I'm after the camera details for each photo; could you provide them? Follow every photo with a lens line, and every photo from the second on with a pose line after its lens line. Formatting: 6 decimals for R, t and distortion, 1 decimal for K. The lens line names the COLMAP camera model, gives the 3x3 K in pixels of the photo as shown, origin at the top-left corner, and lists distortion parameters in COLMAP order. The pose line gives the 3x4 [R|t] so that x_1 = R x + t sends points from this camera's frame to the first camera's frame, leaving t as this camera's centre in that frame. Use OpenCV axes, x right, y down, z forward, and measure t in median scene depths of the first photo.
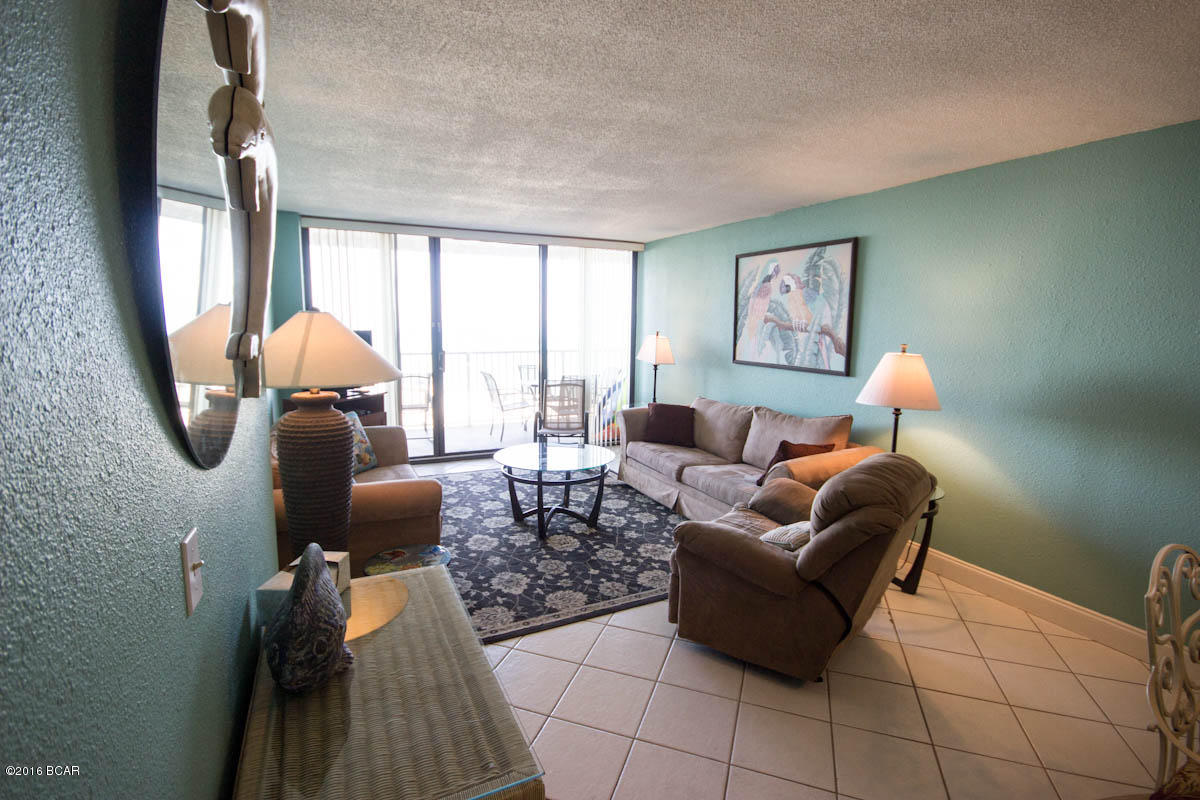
lens RADIAL K [[552.1, 0, 601.6], [0, 552.1, 391.6], [0, 0, 1]] dist [-0.003706, -0.002234]
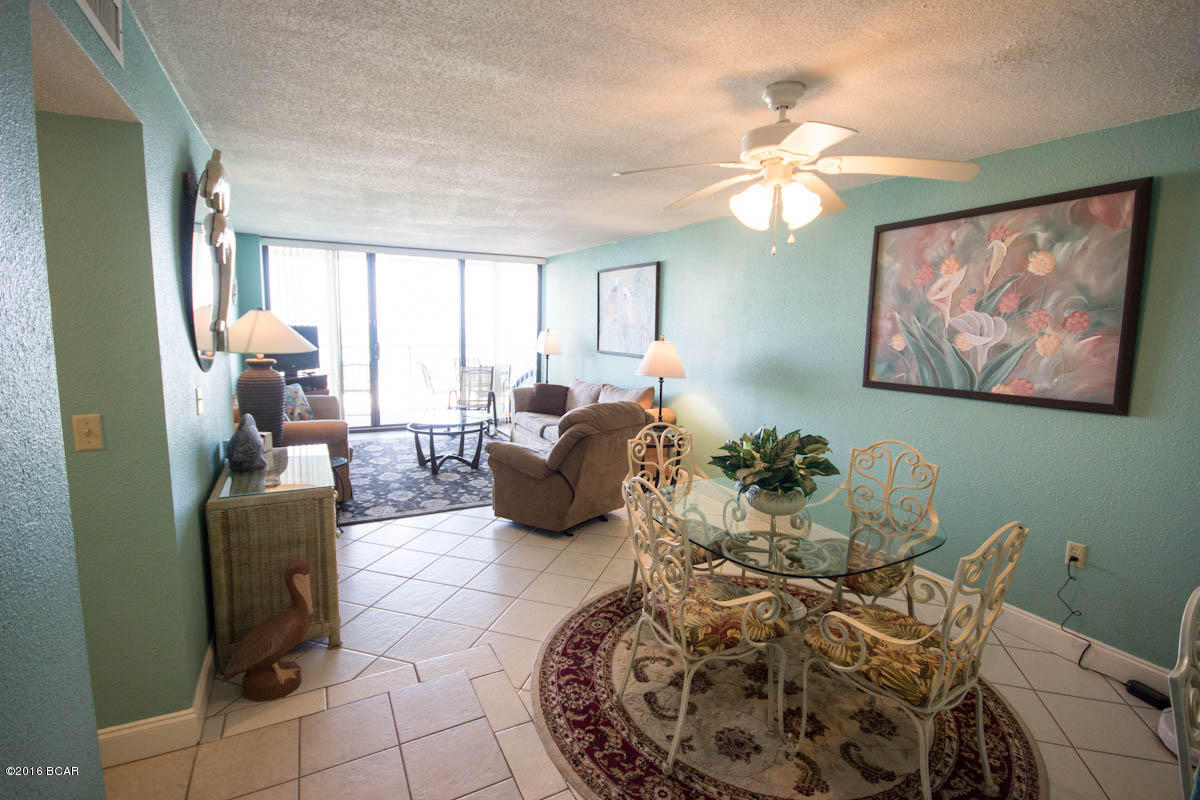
lens RADIAL K [[552.1, 0, 600.5], [0, 552.1, 394.4], [0, 0, 1]] dist [-0.003706, -0.002234]
pose [[0.999387, 0.002433, 0.034915, 0.238051], [-0.002490, 0.999996, 0.001603, 0.054283], [-0.034911, -0.001689, 0.999389, -0.371690]]
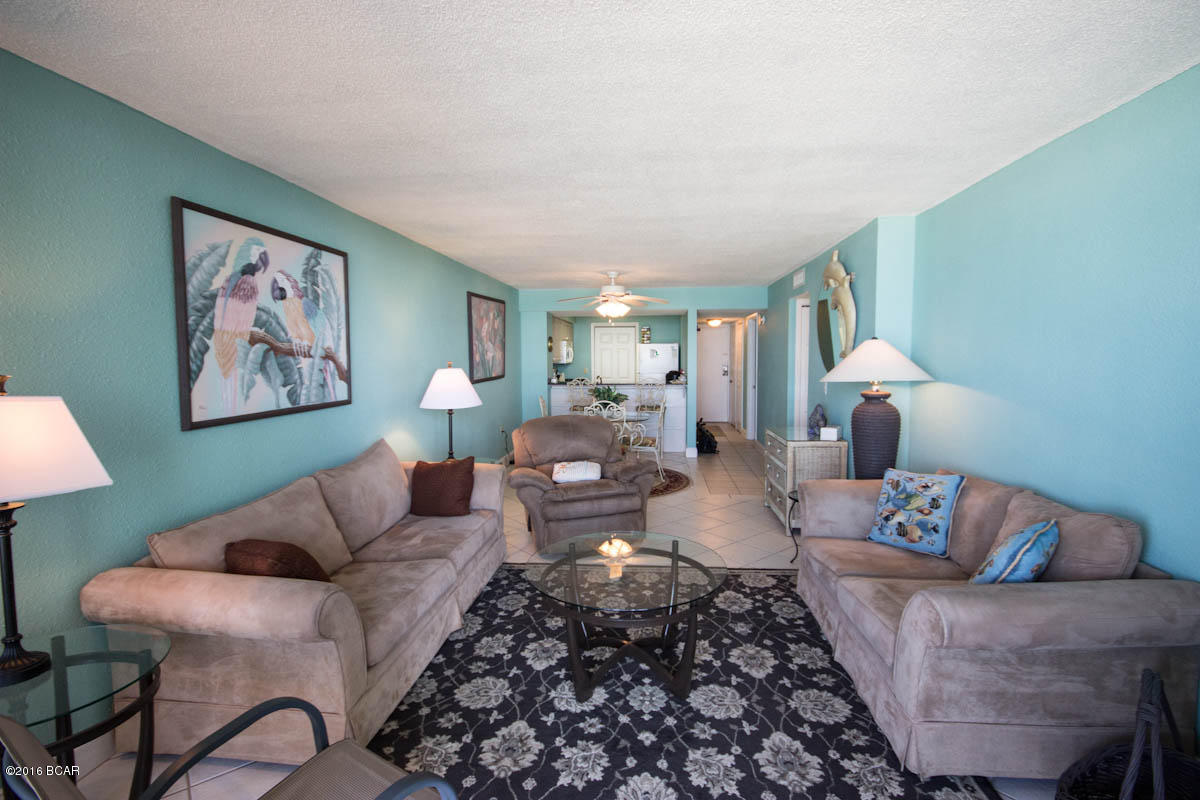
lens RADIAL K [[552.1, 0, 602.6], [0, 552.1, 396.0], [0, 0, 1]] dist [-0.003706, -0.002234]
pose [[-0.851128, -0.048094, 0.522751, -0.356340], [0.061806, 0.979688, 0.190764, -0.174944], [-0.521308, 0.194674, -0.830867, 1.427107]]
